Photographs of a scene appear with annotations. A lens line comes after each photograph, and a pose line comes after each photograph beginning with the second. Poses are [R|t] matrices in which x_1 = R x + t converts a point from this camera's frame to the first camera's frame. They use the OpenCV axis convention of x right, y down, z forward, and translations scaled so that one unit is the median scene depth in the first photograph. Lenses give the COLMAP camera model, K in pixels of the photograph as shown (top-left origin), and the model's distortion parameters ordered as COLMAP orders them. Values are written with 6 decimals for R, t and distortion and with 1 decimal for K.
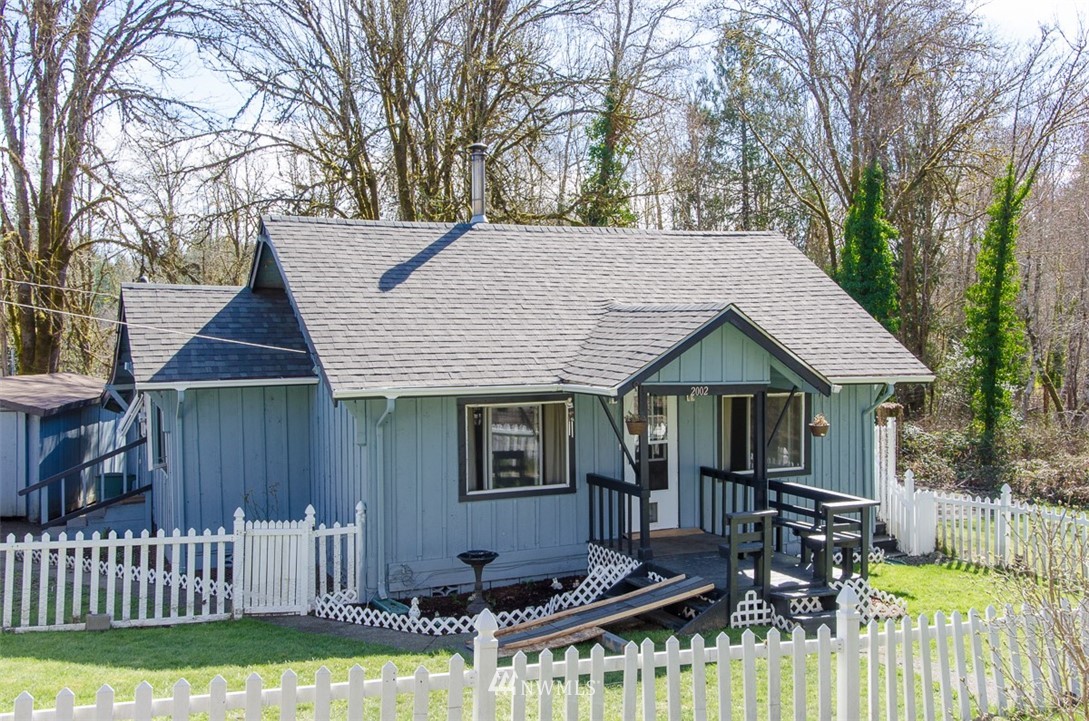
lens RADIAL K [[1090.0, 0, 545.4], [0, 1090.0, 360.5], [0, 0, 1]] dist [0.001695, 0.000000]
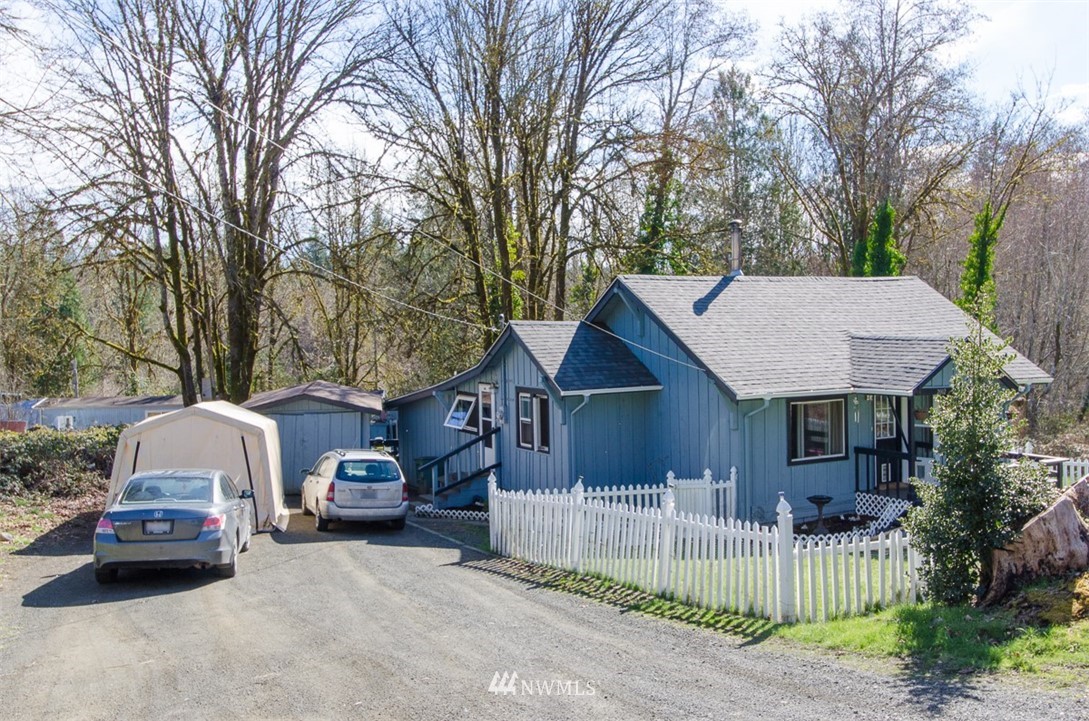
lens RADIAL K [[1032.7, 0, 544.0], [0, 1032.7, 363.3], [0, 0, 1]] dist [0.001033, 0.000000]
pose [[0.996459, -0.012027, 0.083215, -0.540000], [0.011440, 0.999906, 0.007529, -0.029975], [-0.083298, -0.006550, 0.996503, -0.422698]]
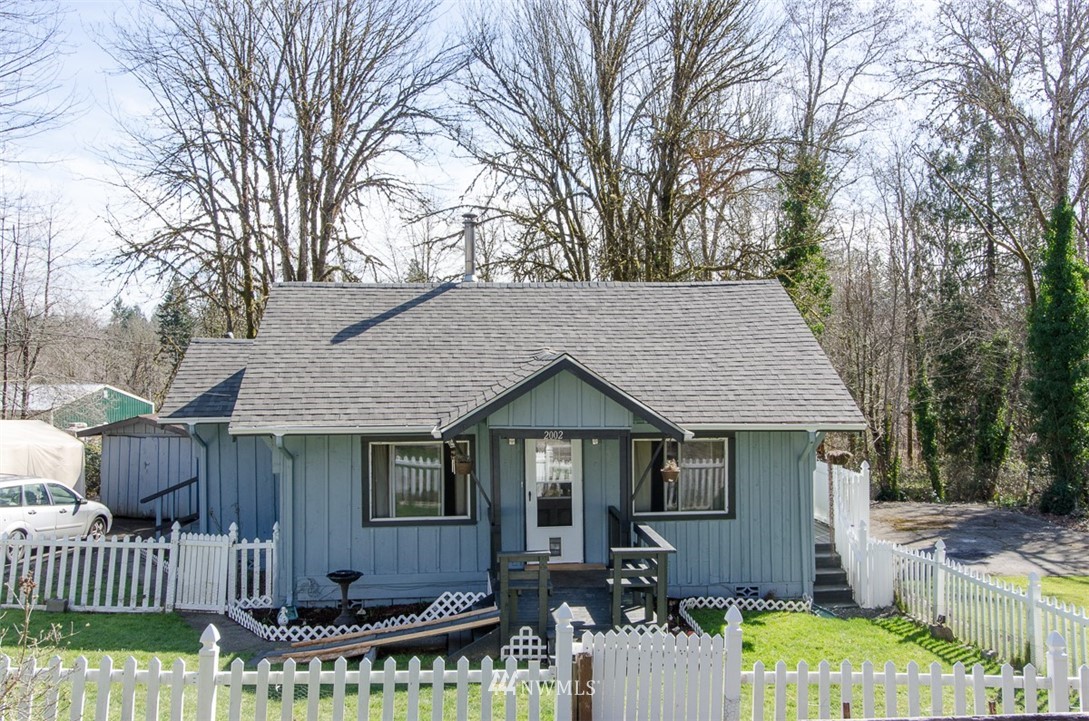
lens RADIAL K [[969.9, 0, 544.1], [0, 969.9, 355.5], [0, 0, 1]] dist [-0.007049, -0.000895]
pose [[0.939873, -0.005804, -0.341474, 0.449507], [-0.008800, 0.999112, -0.041204, -0.010347], [0.341410, 0.041732, 0.938988, 0.098404]]
